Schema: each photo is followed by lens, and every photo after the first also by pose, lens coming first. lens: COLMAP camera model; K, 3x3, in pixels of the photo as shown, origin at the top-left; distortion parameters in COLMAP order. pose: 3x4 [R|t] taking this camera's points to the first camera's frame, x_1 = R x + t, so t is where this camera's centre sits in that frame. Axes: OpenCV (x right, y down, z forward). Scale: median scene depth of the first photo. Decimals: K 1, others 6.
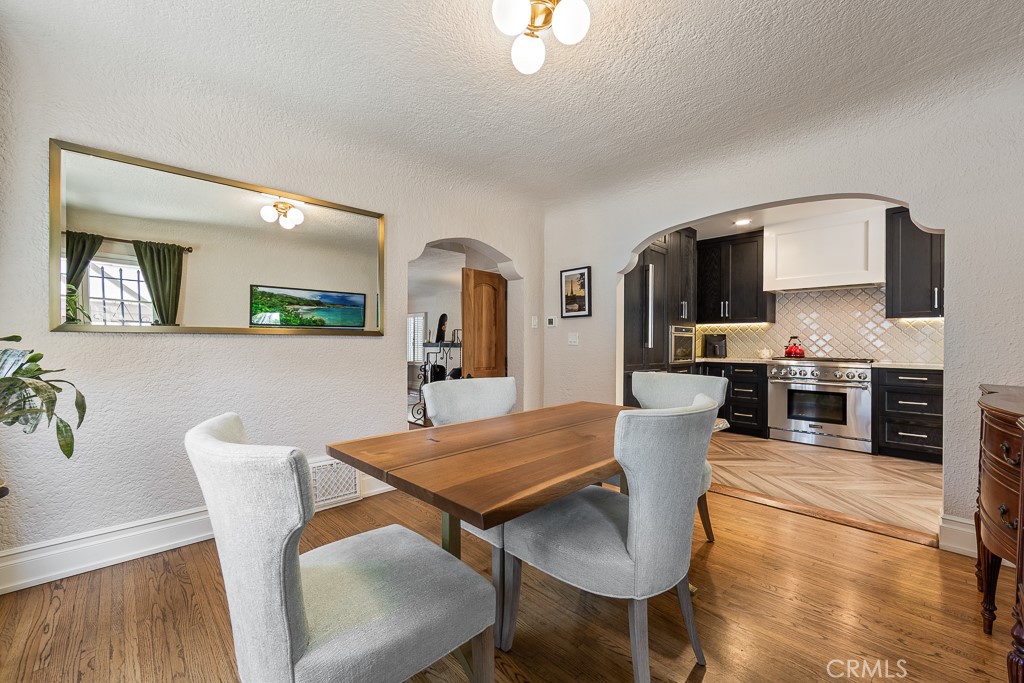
lens RADIAL K [[407.9, 0, 517.1], [0, 407.9, 345.4], [0, 0, 1]] dist [-0.002178, -0.000365]
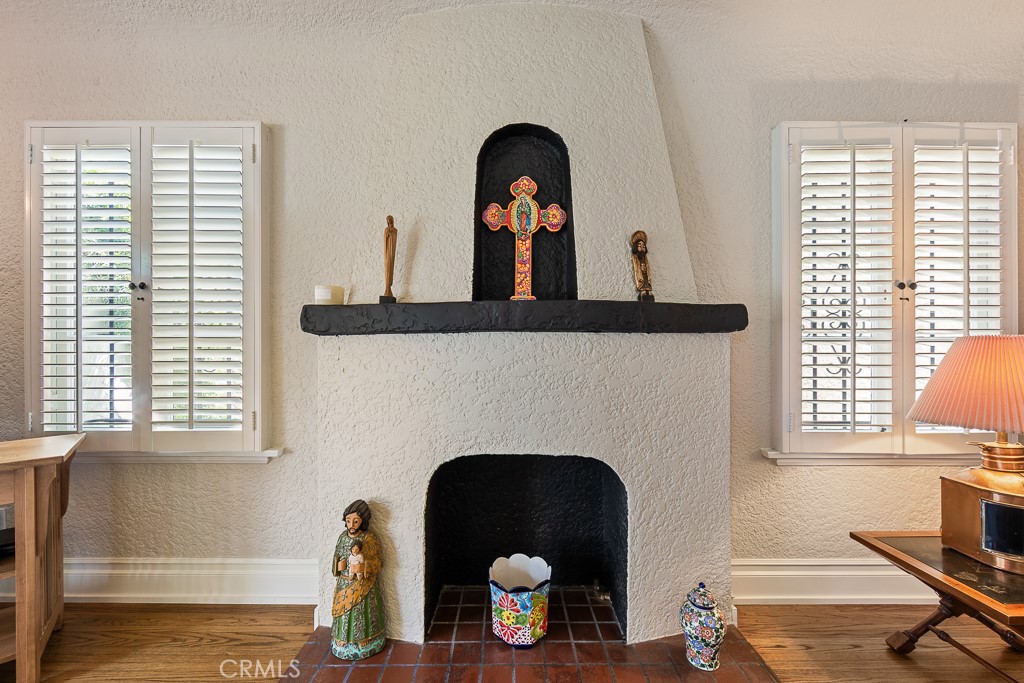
lens RADIAL K [[407.9, 0, 516.2], [0, 407.9, 339.4], [0, 0, 1]] dist [-0.002178, -0.000365]
pose [[0.691888, 0.001583, 0.722003, -0.927337], [0.006566, 0.999942, -0.008485, 0.027772], [-0.721975, 0.010611, 0.691838, 2.748384]]
